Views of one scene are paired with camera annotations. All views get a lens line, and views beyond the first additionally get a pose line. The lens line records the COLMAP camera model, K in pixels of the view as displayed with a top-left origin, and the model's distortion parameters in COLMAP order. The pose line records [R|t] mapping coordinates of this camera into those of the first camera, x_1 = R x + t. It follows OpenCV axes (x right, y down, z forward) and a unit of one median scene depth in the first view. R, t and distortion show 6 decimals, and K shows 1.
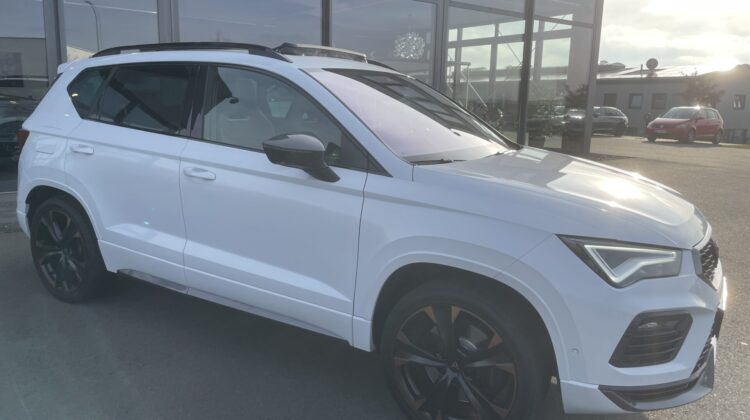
lens RADIAL K [[610.9, 0, 375.1], [0, 610.9, 205.5], [0, 0, 1]] dist [0.091582, -0.159244]
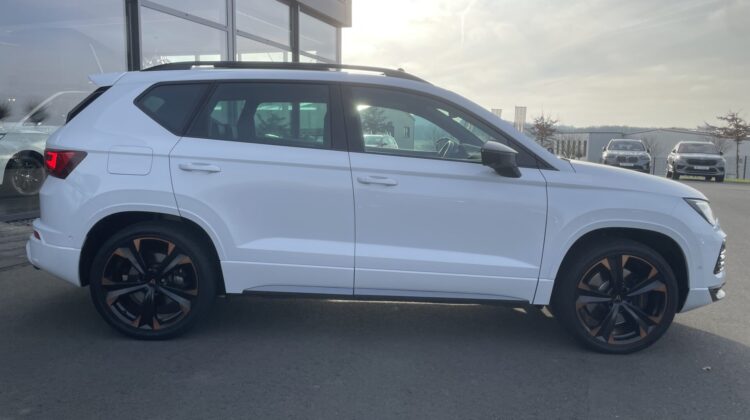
lens RADIAL K [[591.0, 0, 379.8], [0, 591.0, 204.2], [0, 0, 1]] dist [0.084274, -0.136831]
pose [[0.822597, -0.075841, 0.563544, -1.000053], [0.098355, 0.995105, -0.009647, 0.000866], [-0.560053, 0.063363, 0.826030, 0.131239]]
